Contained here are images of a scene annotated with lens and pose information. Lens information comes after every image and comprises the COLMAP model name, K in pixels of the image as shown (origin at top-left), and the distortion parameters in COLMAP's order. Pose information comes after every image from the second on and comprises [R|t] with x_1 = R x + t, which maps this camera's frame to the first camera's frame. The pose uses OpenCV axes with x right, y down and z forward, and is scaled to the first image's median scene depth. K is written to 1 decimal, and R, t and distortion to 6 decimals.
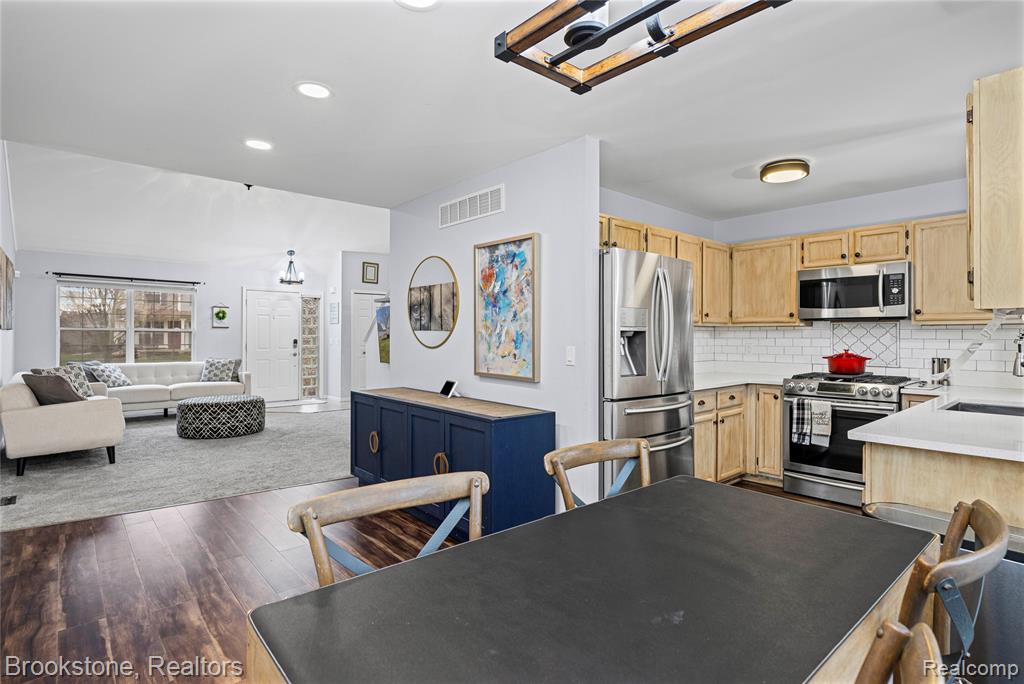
lens RADIAL K [[518.1, 0, 508.6], [0, 518.1, 335.0], [0, 0, 1]] dist [-0.003027, -0.000922]
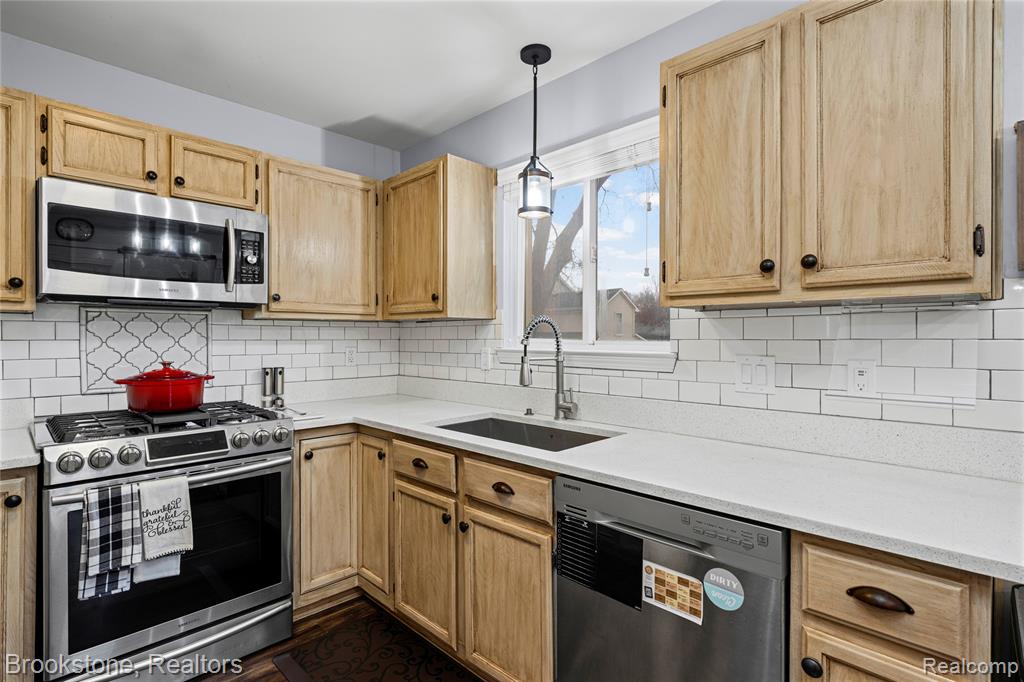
lens RADIAL K [[499.7, 0, 510.6], [0, 499.7, 337.2], [0, 0, 1]] dist [-0.001111, -0.000129]
pose [[-0.077022, -0.003612, 0.997023, 0.143910], [-0.001823, 0.999992, 0.003482, 0.001294], [-0.997028, -0.001550, -0.077028, 0.712977]]
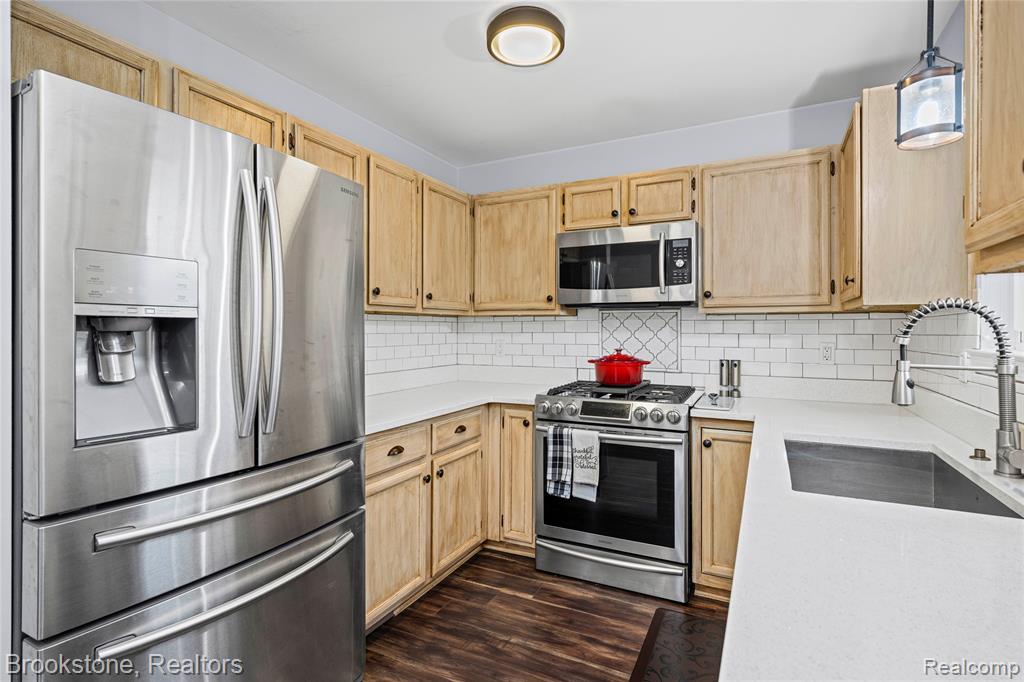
lens RADIAL K [[509.1, 0, 511.7], [0, 509.1, 328.0], [0, 0, 1]] dist [0.000802, -0.000099]
pose [[0.928230, -0.000156, 0.372006, 0.276373], [0.000672, 0.999999, -0.001259, 0.000733], [-0.372006, 0.001418, 0.928229, 0.435569]]
